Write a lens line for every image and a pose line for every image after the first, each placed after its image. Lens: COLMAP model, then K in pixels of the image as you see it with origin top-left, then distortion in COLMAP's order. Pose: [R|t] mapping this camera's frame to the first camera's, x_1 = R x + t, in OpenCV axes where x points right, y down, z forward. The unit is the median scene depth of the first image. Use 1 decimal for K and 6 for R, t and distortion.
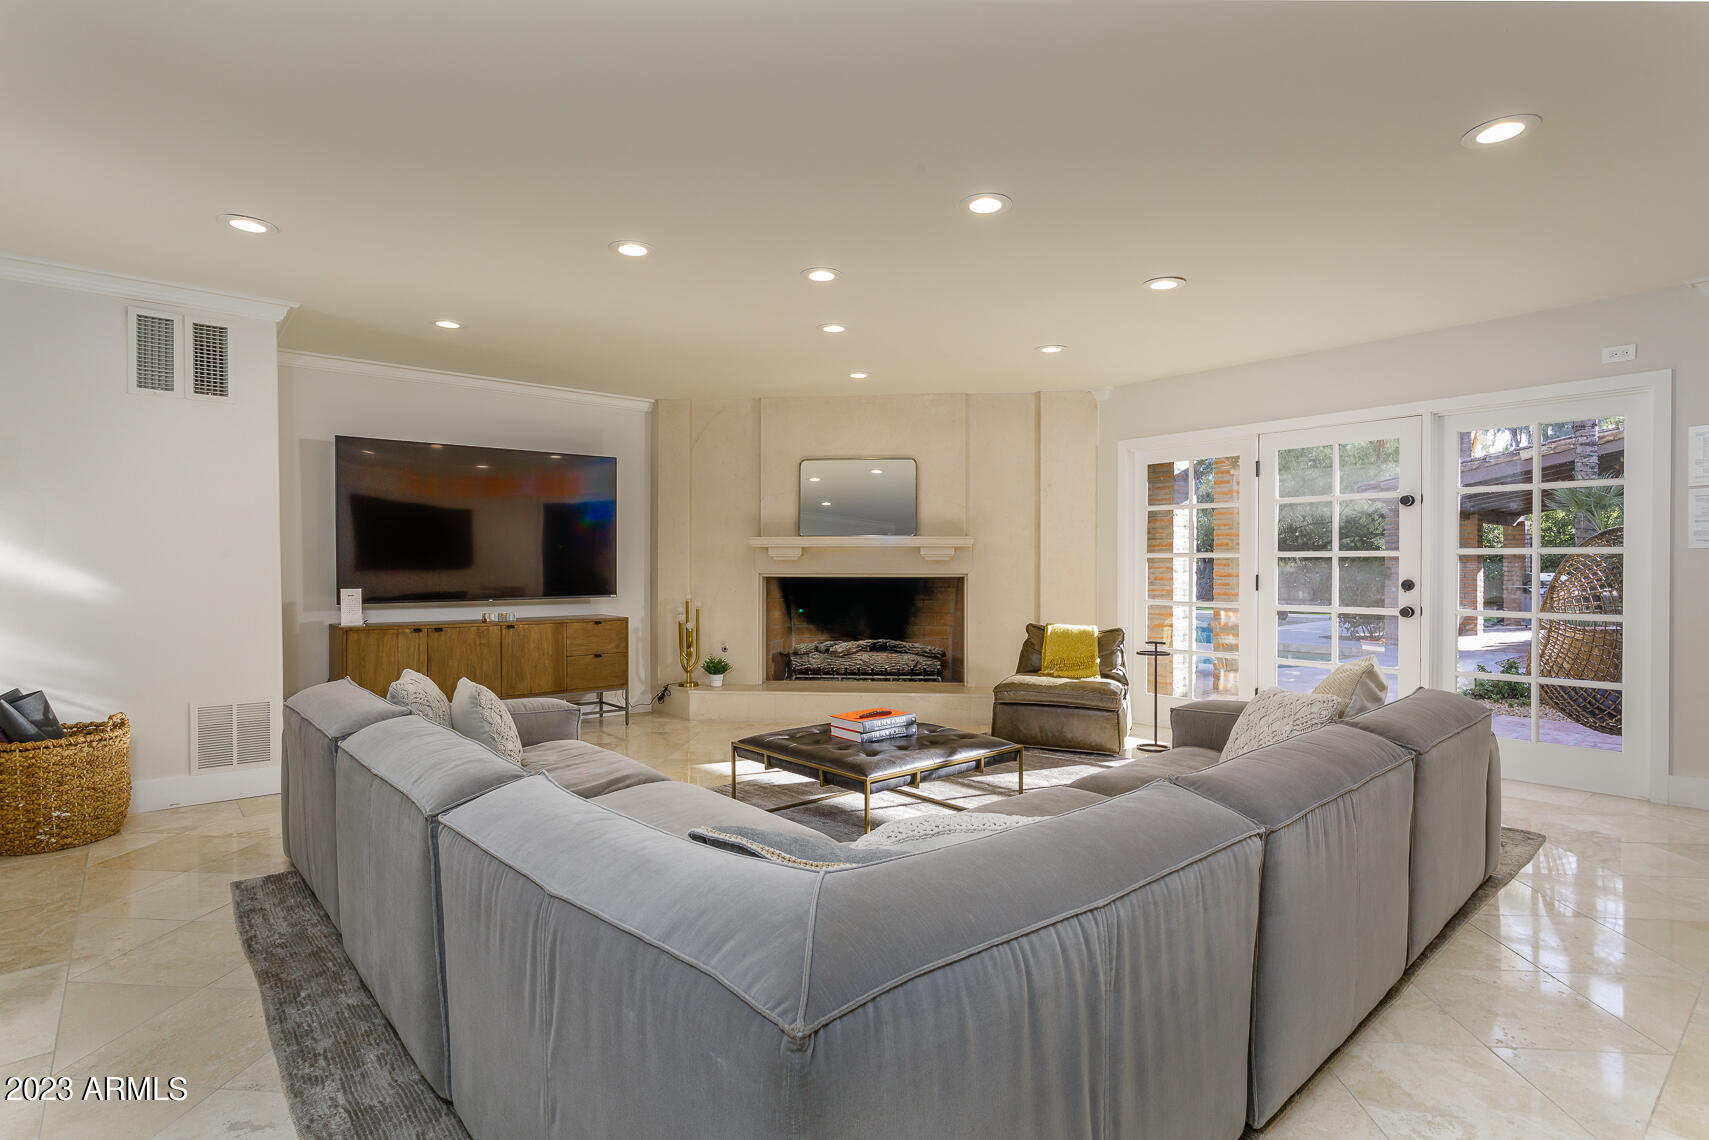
lens RADIAL K [[849.7, 0, 853.0], [0, 849.7, 568.4], [0, 0, 1]] dist [-0.000176, 0.000070]
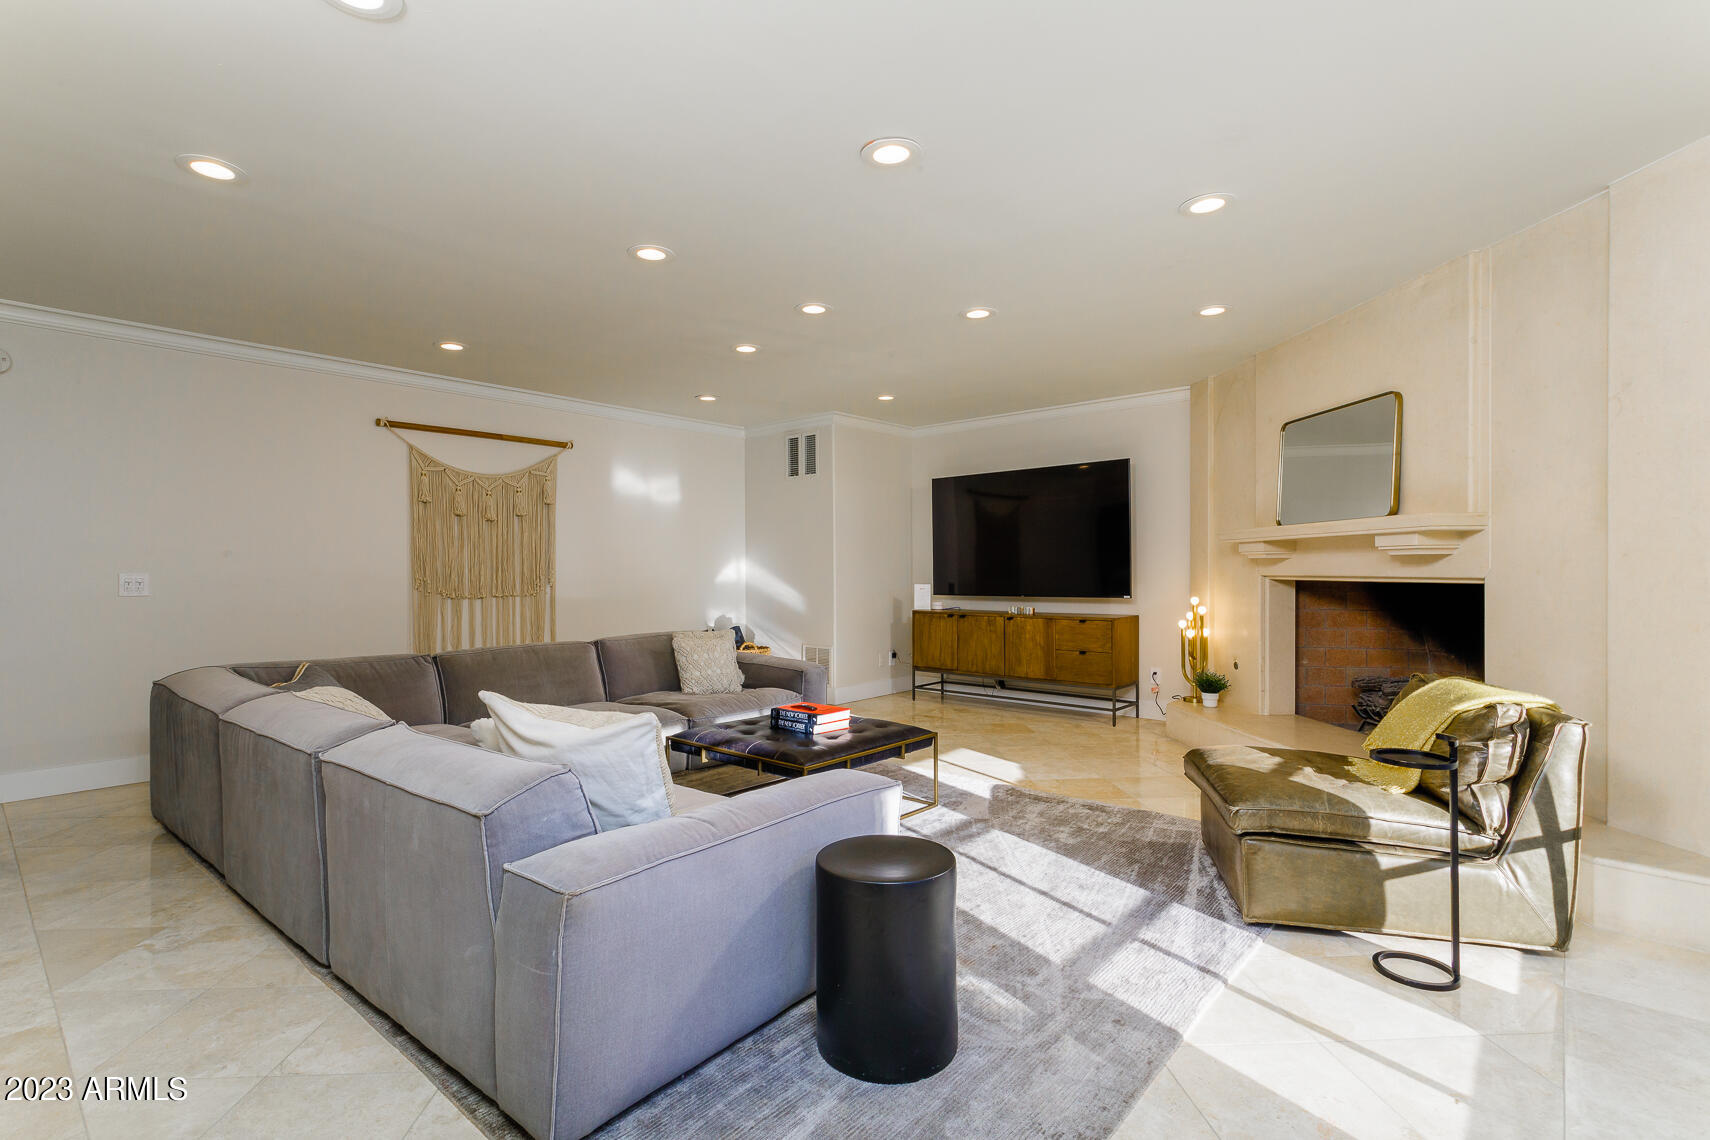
lens RADIAL K [[814.2, 0, 853.3], [0, 814.2, 578.8], [0, 0, 1]] dist [0.000879, -0.000019]
pose [[0.154508, 0.009995, -0.987941, 0.685486], [0.004498, 0.999931, 0.010820, -0.001459], [0.987981, -0.006116, 0.154453, 0.587173]]
